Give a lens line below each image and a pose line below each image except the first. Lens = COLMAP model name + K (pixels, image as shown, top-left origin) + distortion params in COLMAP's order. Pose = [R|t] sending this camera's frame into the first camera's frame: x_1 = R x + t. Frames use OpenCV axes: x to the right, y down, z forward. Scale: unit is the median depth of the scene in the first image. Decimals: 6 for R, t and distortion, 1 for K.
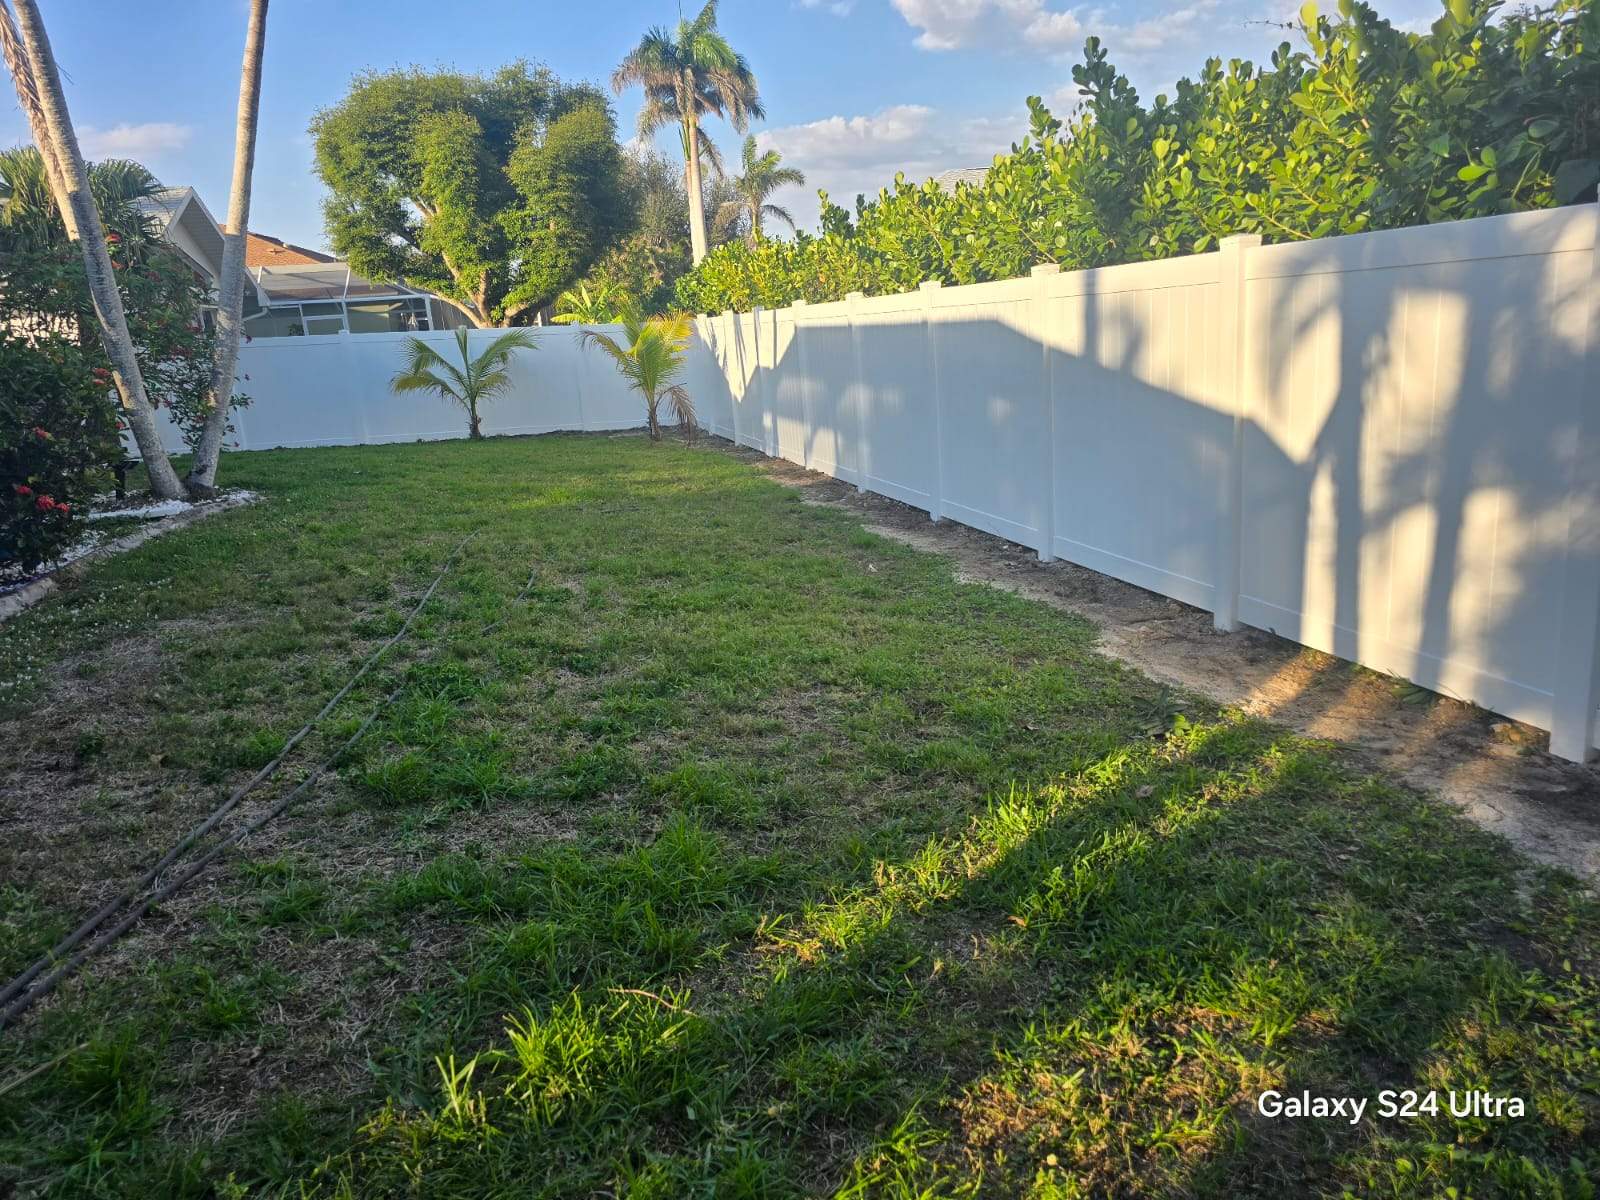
lens RADIAL K [[1049.4, 0, 802.1], [0, 1049.4, 584.5], [0, 0, 1]] dist [0.065834, -0.058586]
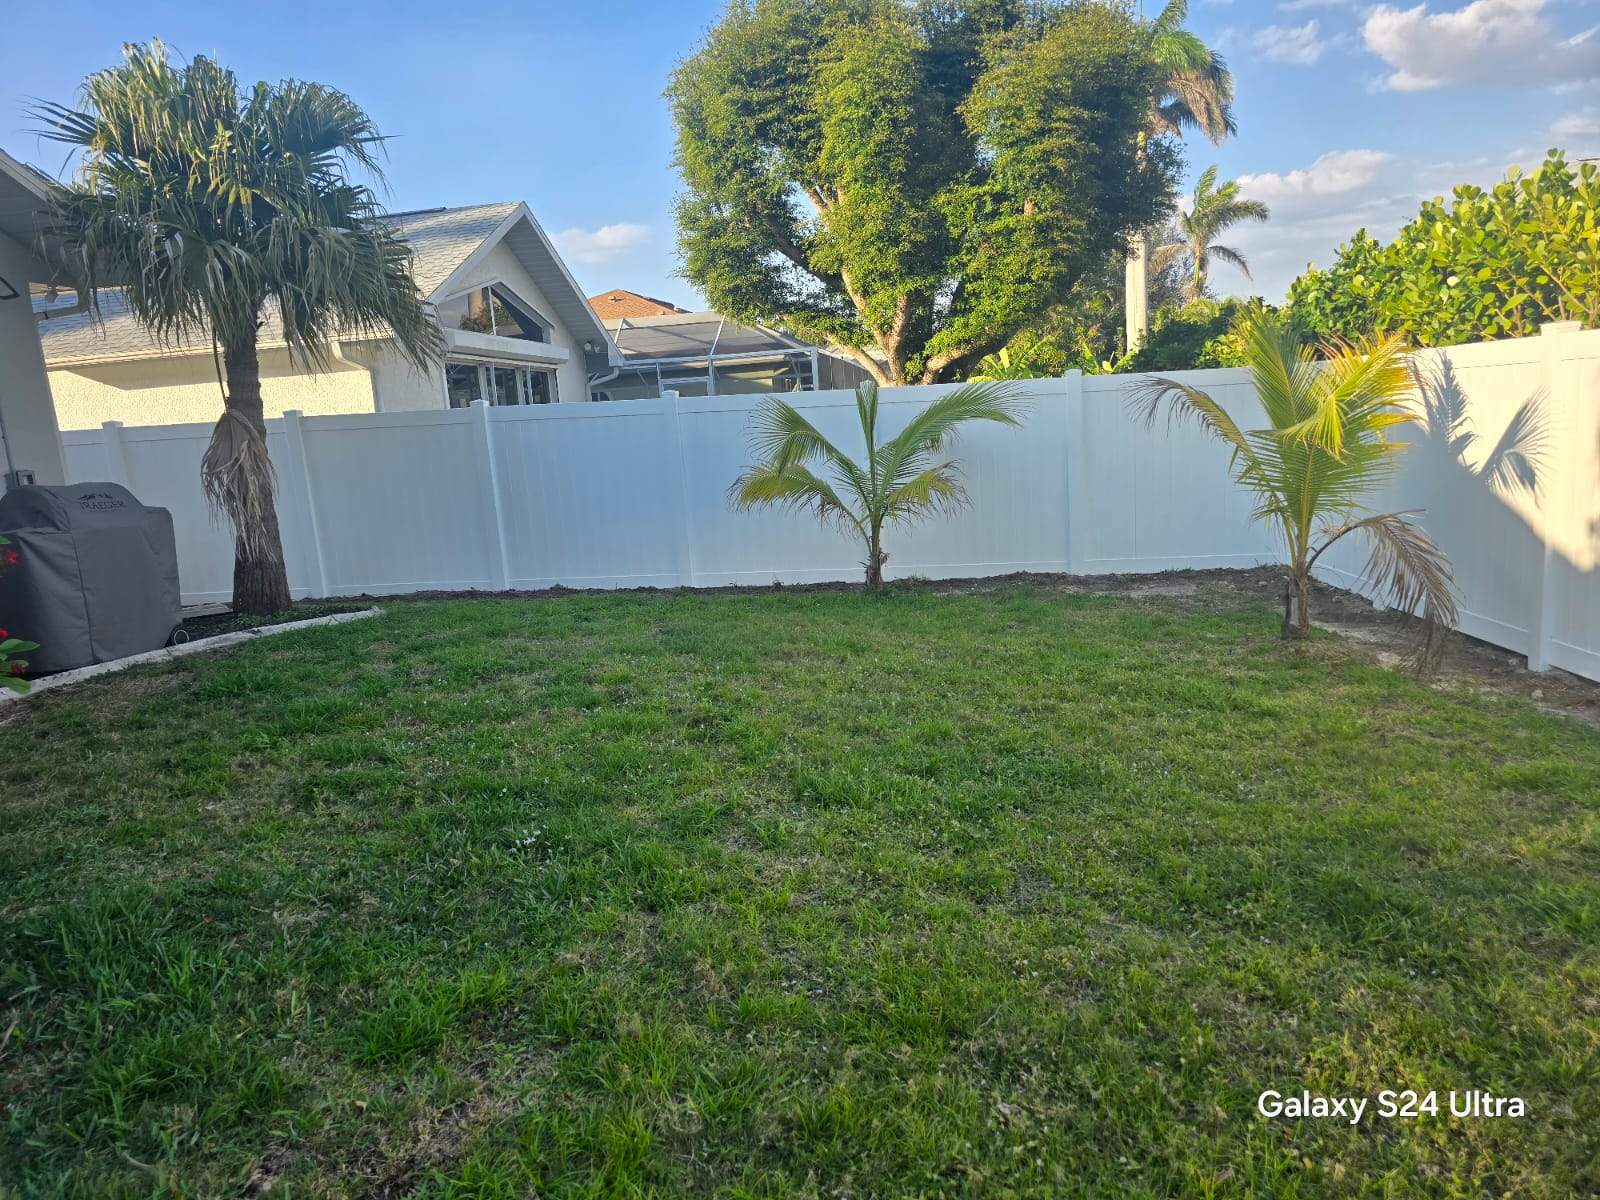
lens RADIAL K [[1049.4, 0, 793.3], [0, 1049.4, 601.8], [0, 0, 1]] dist [0.065834, -0.058586]
pose [[0.939025, 0.062061, -0.338201, -0.150543], [-0.078309, 0.996329, -0.034599, -0.098984], [0.334812, 0.058973, 0.940438, 0.437914]]
